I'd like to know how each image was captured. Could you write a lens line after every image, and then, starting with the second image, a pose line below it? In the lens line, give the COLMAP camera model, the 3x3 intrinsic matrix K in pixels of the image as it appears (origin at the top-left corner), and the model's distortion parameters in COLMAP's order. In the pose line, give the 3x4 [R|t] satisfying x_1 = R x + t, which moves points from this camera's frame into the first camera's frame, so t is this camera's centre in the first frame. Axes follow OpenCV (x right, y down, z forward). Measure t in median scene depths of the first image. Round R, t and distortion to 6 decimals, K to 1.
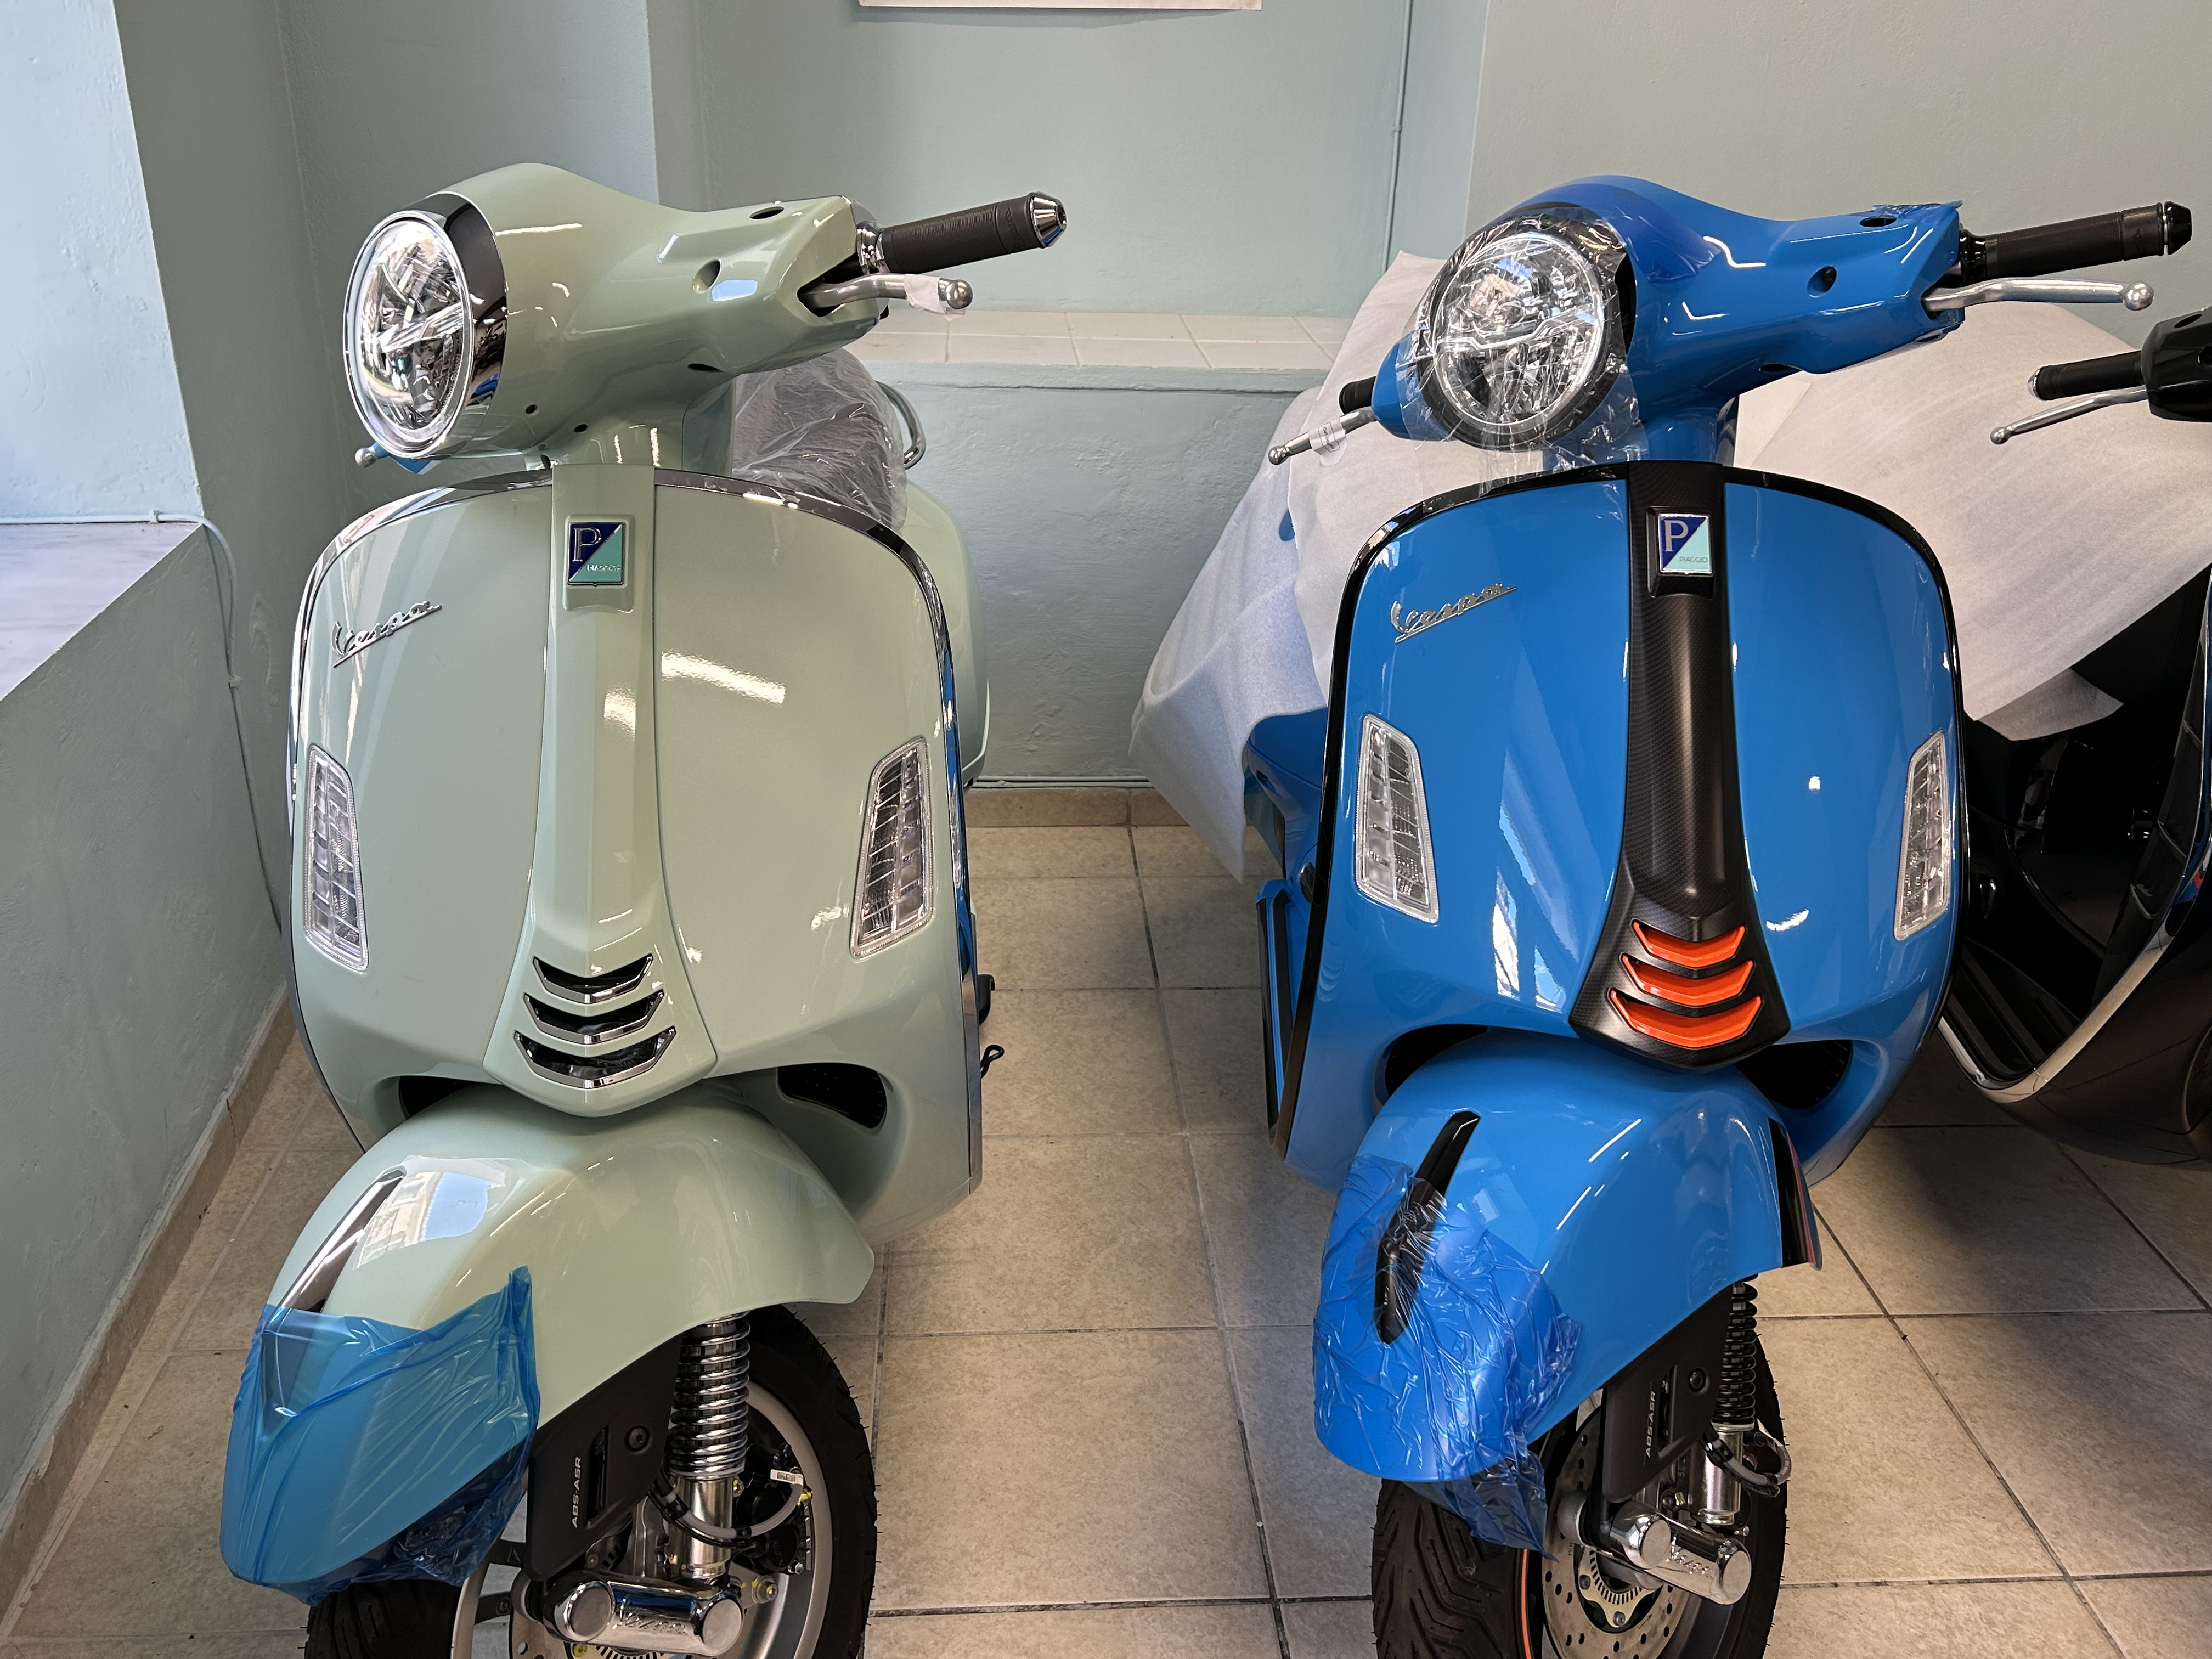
lens RADIAL K [[1867.0, 0, 1085.3], [0, 1867.0, 848.1], [0, 0, 1]] dist [0.073864, -0.092462]
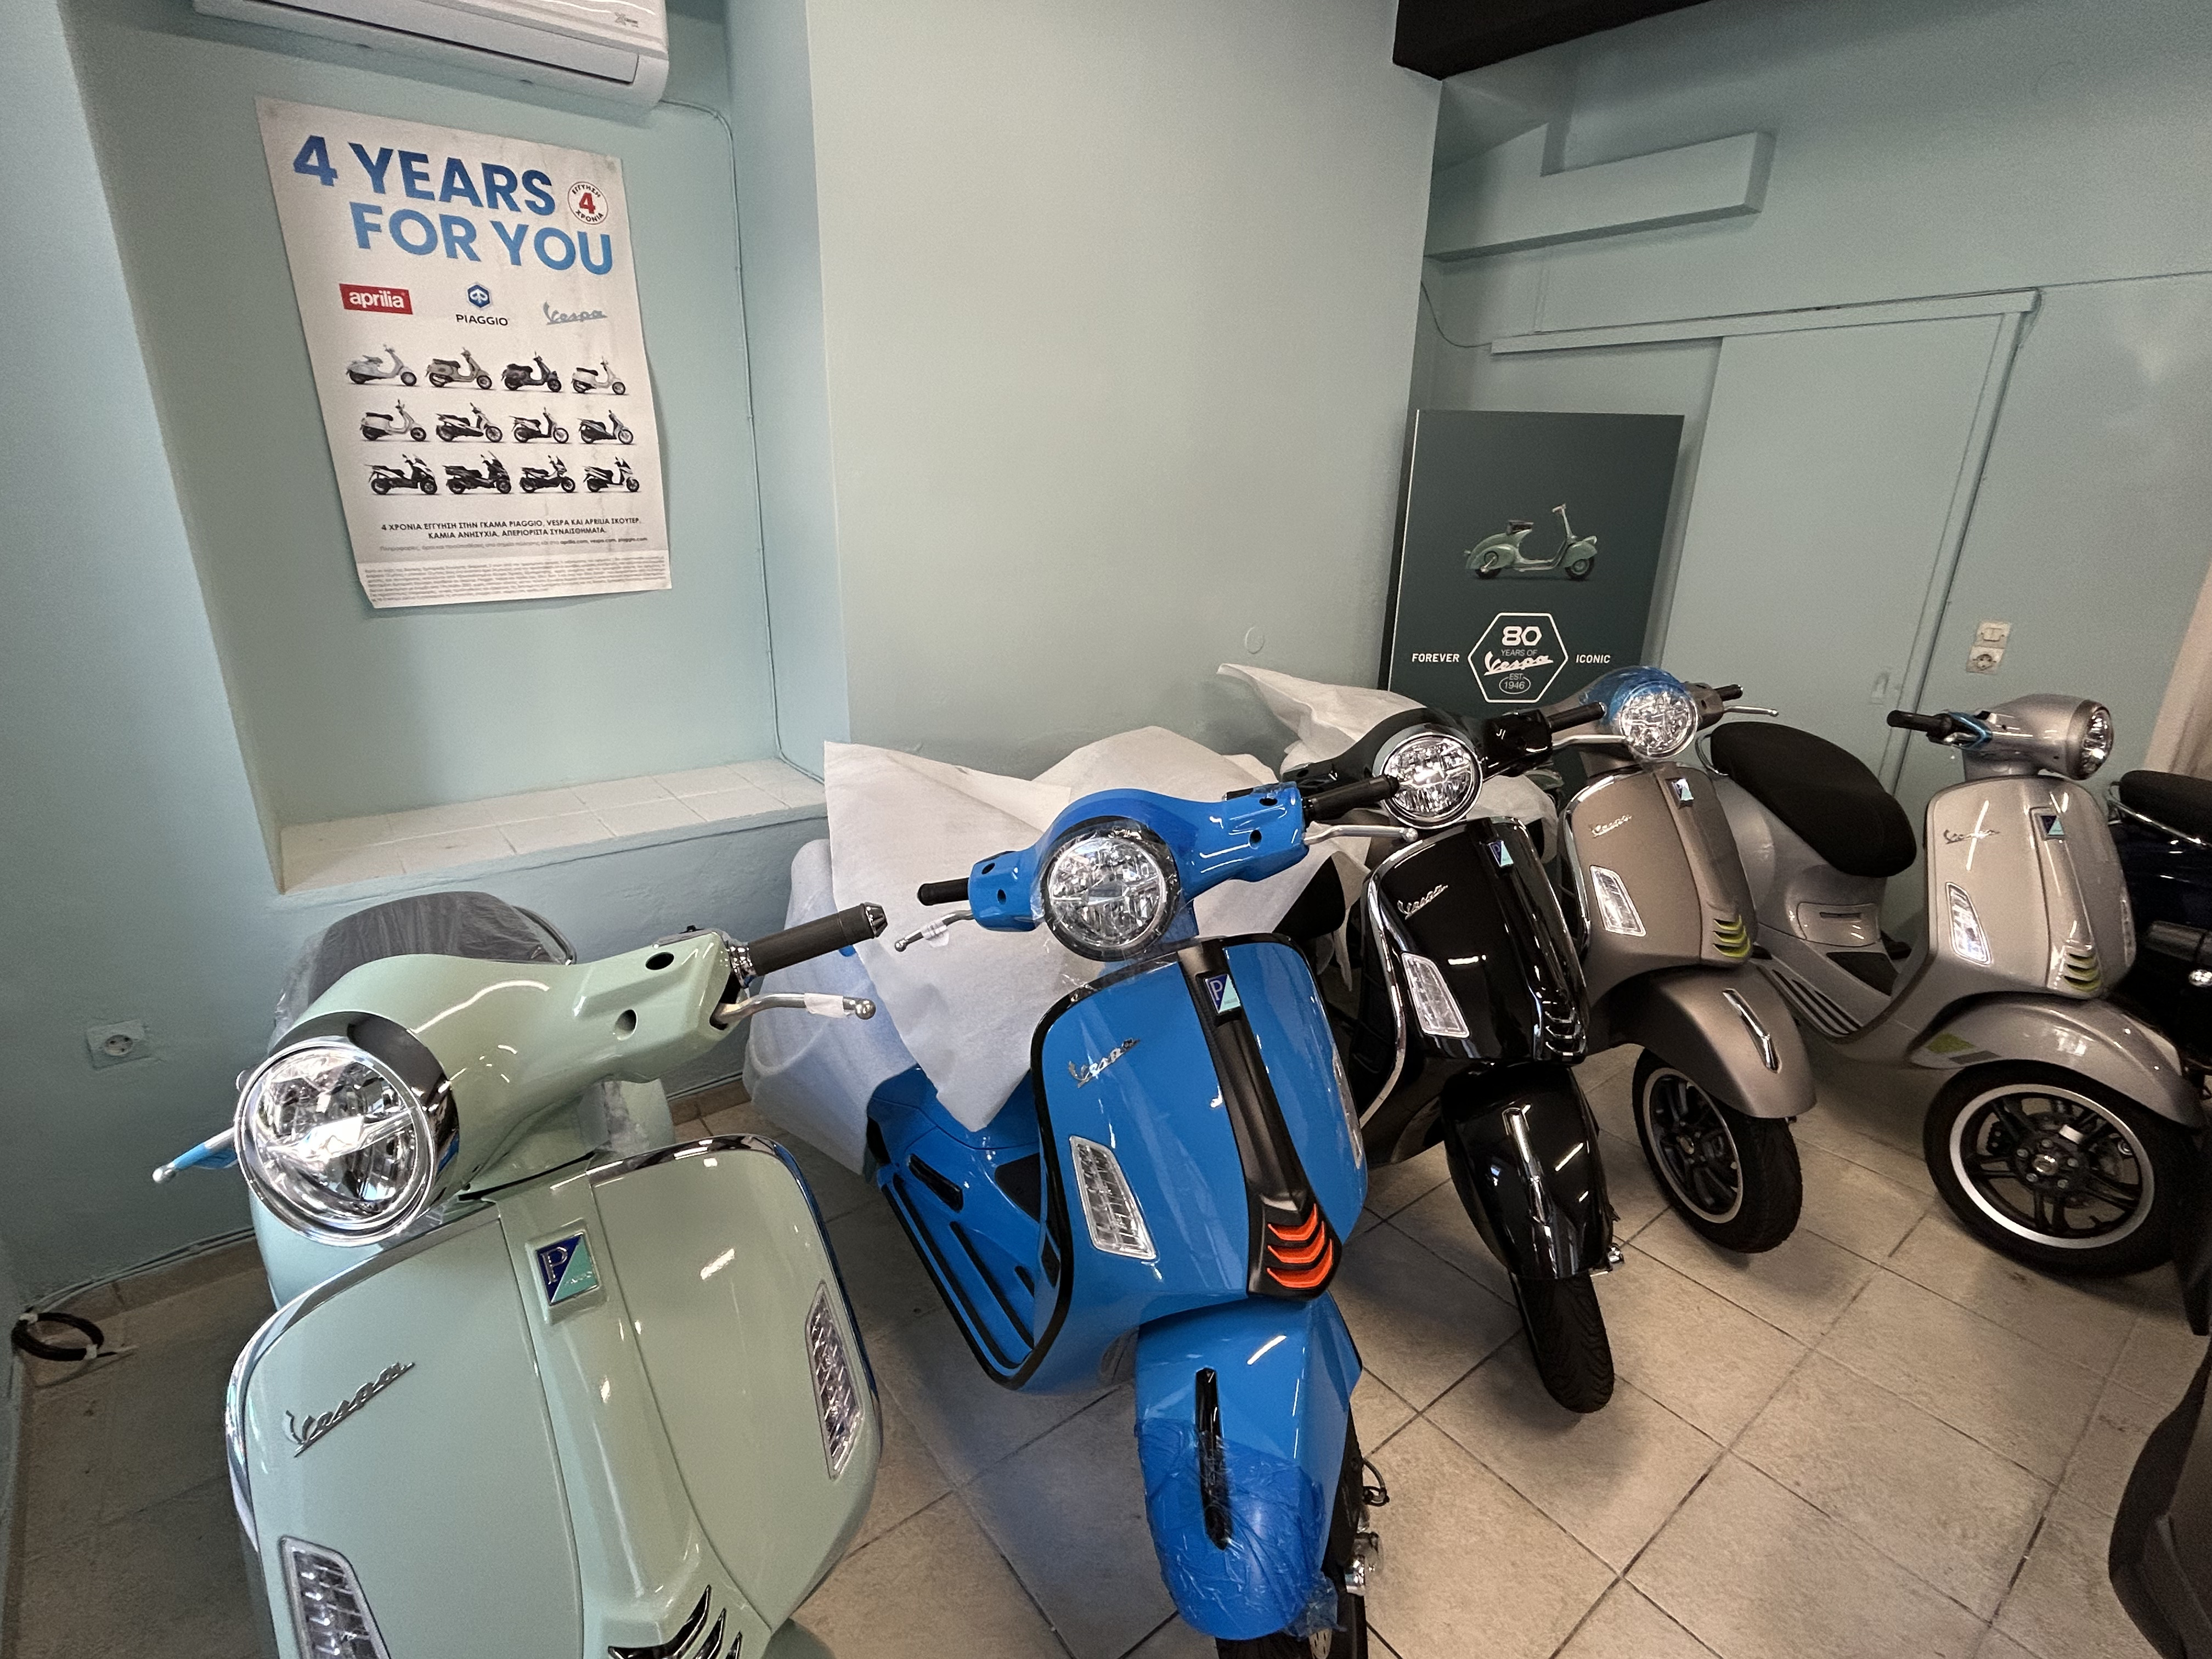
lens RADIAL K [[1059.2, 0, 1097.7], [0, 1059.2, 824.2], [0, 0, 1]] dist [-0.008532, 0.004572]
pose [[0.824814, -0.189736, 0.532618, -0.271937], [0.240449, 0.970294, -0.026710, -0.315439], [-0.511729, 0.150099, 0.845934, 0.203261]]
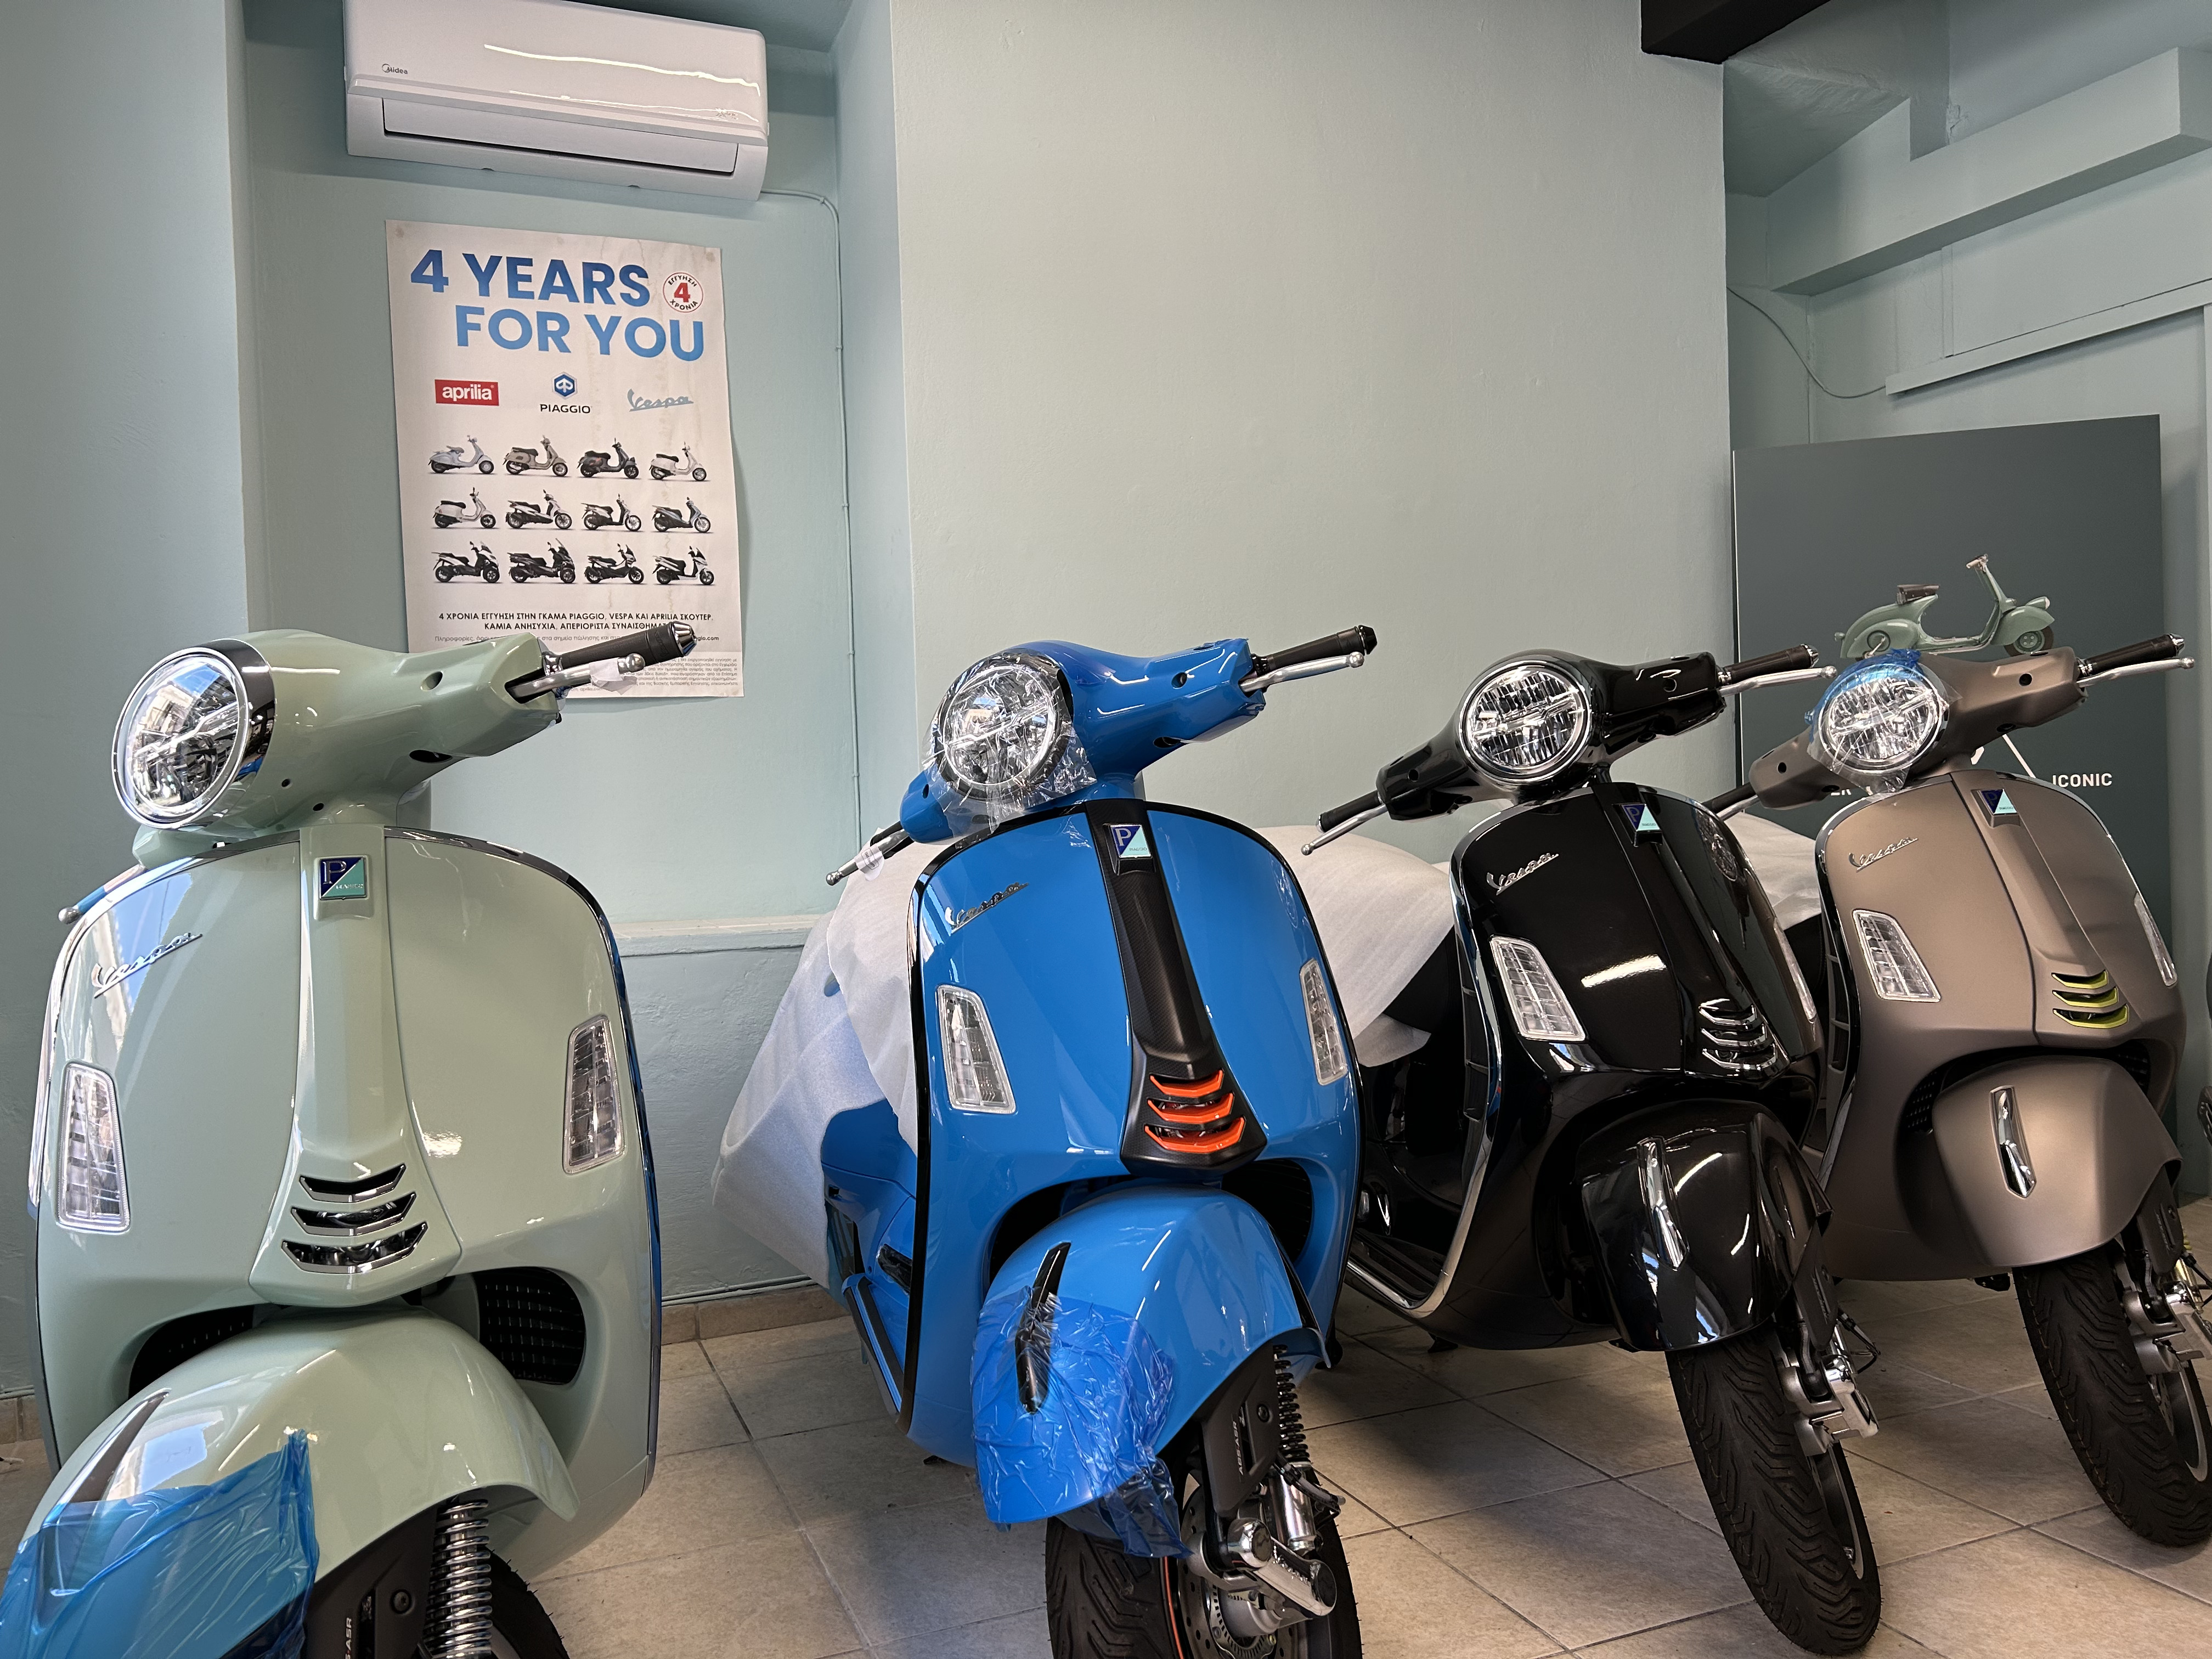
lens RADIAL K [[1694.1, 0, 1099.1], [0, 1694.1, 845.0], [0, 0, 1]] dist [0.041254, -0.051618]
pose [[0.944864, -0.059132, 0.322078, -0.138096], [0.186543, 0.905564, -0.380994, 0.347389], [-0.269133, 0.420069, 0.866665, -0.156050]]
